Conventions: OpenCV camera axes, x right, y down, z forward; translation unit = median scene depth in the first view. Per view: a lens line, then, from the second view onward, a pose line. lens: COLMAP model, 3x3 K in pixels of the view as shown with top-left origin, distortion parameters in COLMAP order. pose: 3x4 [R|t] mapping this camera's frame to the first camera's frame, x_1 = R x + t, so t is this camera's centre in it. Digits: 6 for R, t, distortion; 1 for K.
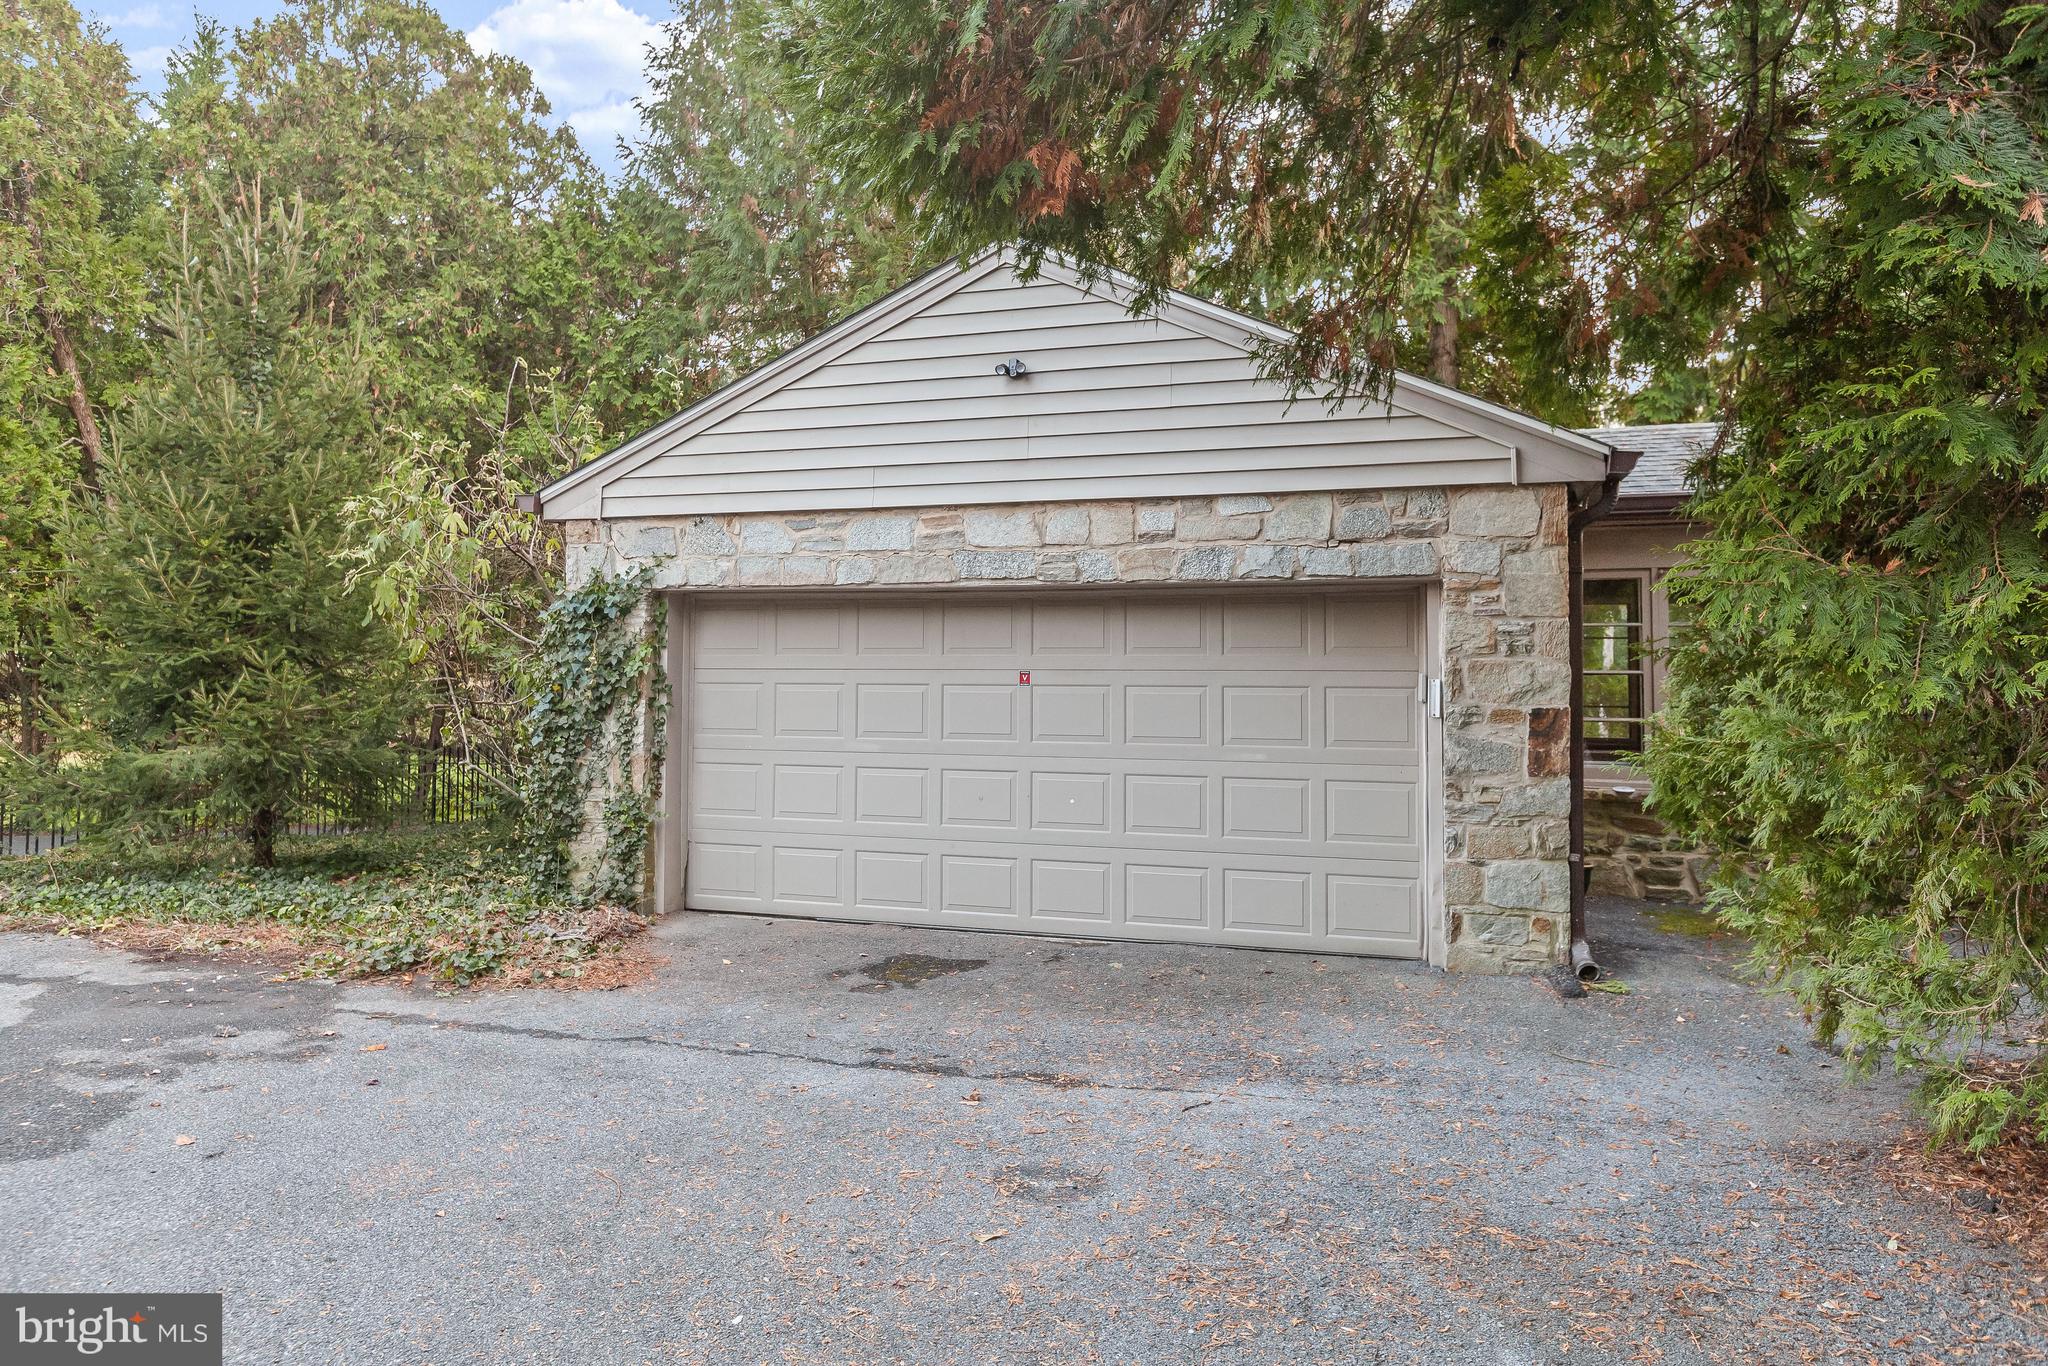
lens RADIAL K [[1352.0, 0, 1022.7], [0, 1352.0, 682.8], [0, 0, 1]] dist [-0.006501, -0.000512]
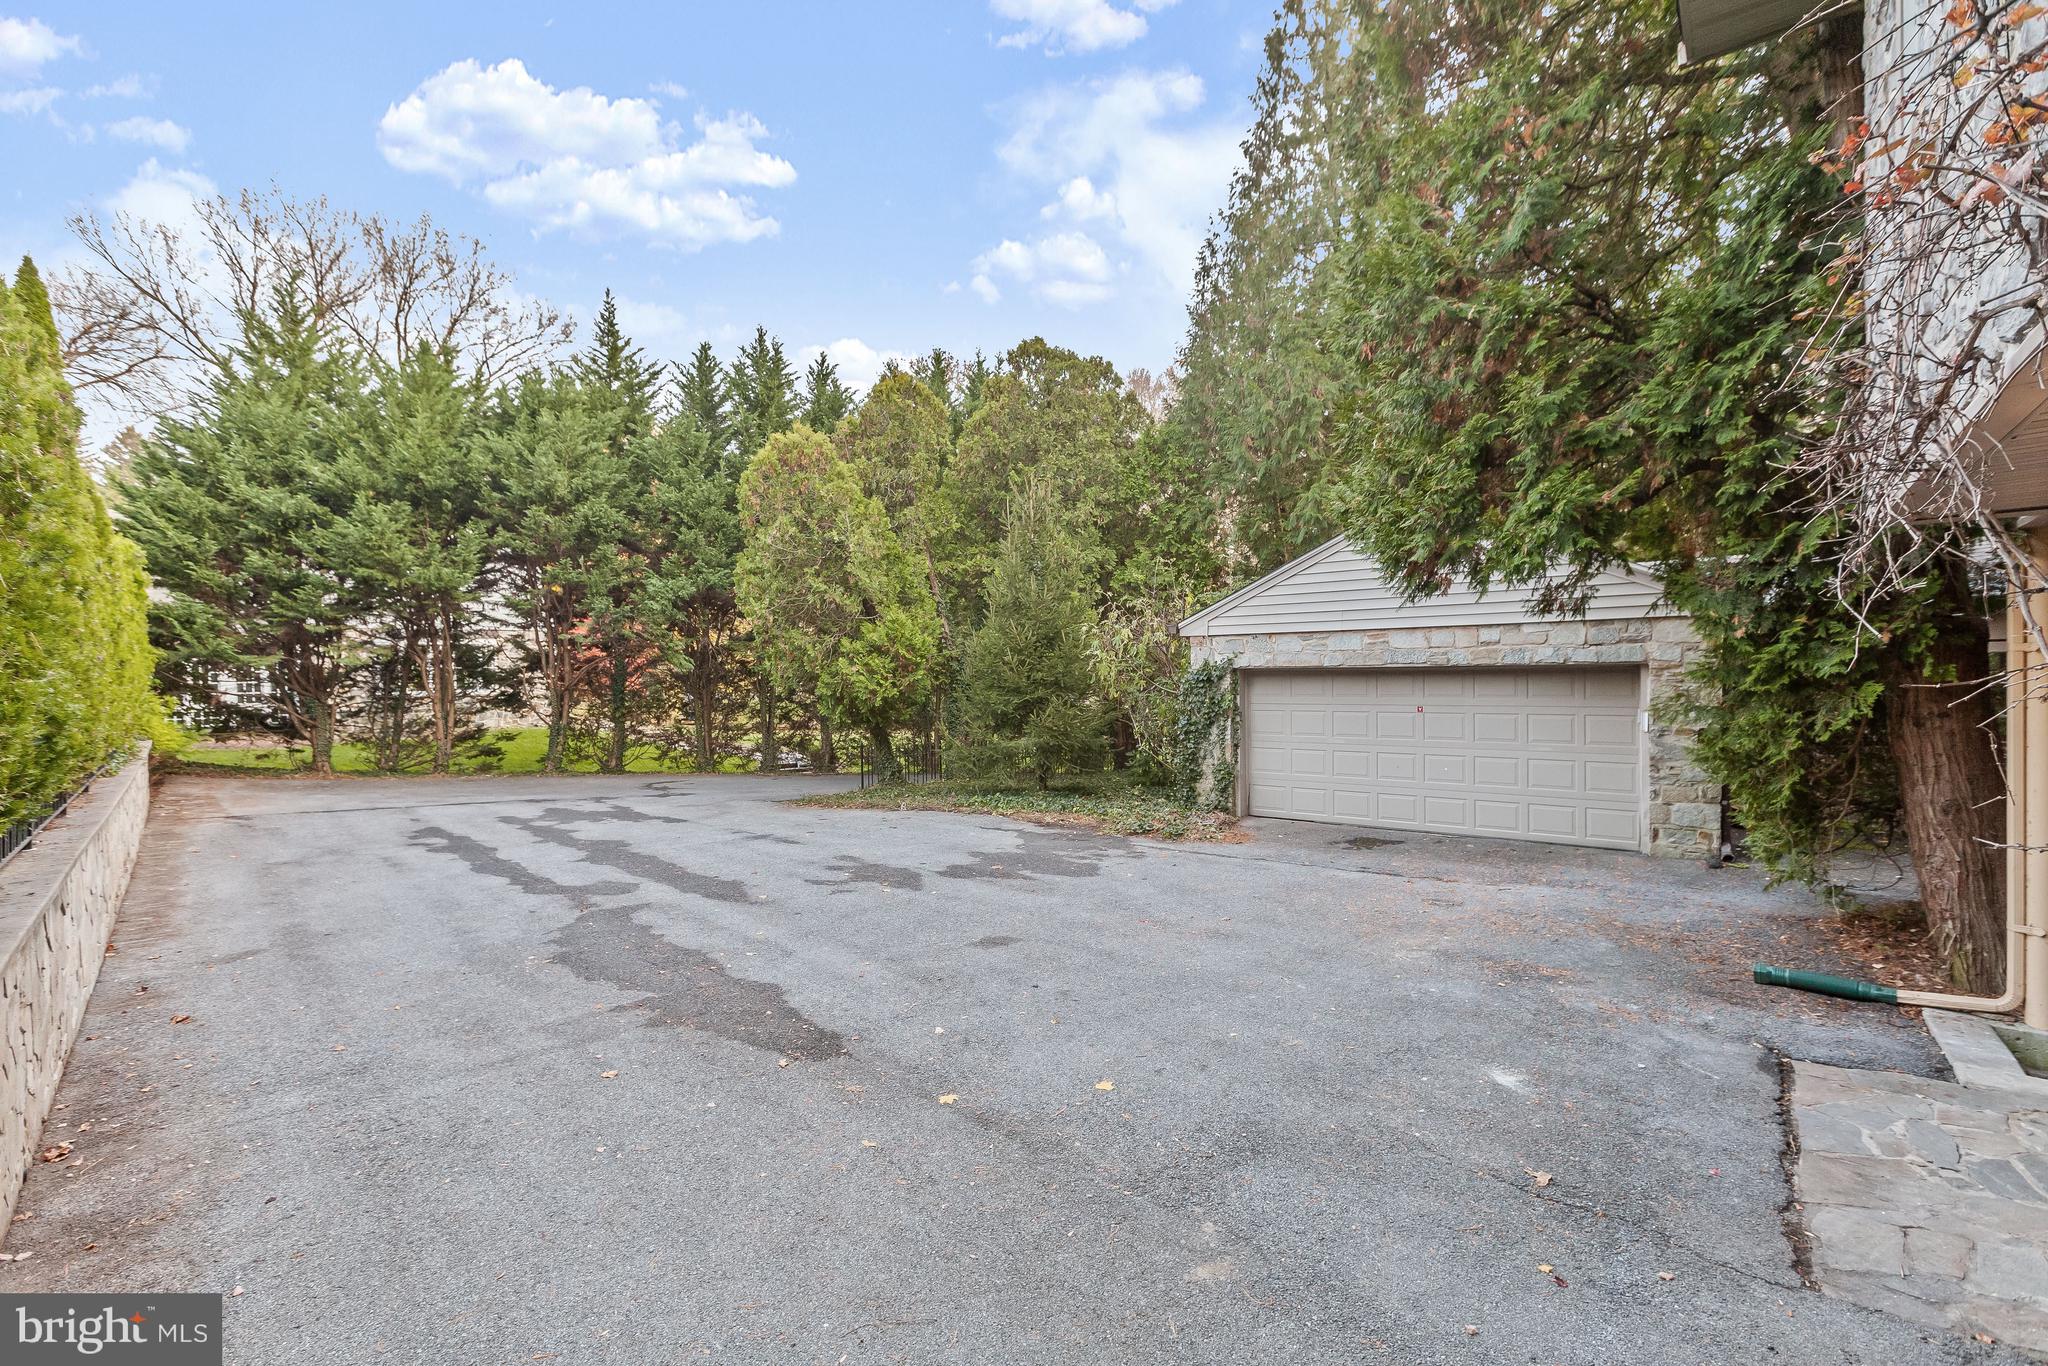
lens RADIAL K [[941.8, 0, 1007.4], [0, 941.8, 692.1], [0, 0, 1]] dist [0.002715, -0.000319]
pose [[0.924569, -0.010138, -0.380880, -0.032621], [0.014430, 0.999860, 0.008414, -0.049995], [0.380742, -0.013275, 0.924586, -0.562142]]
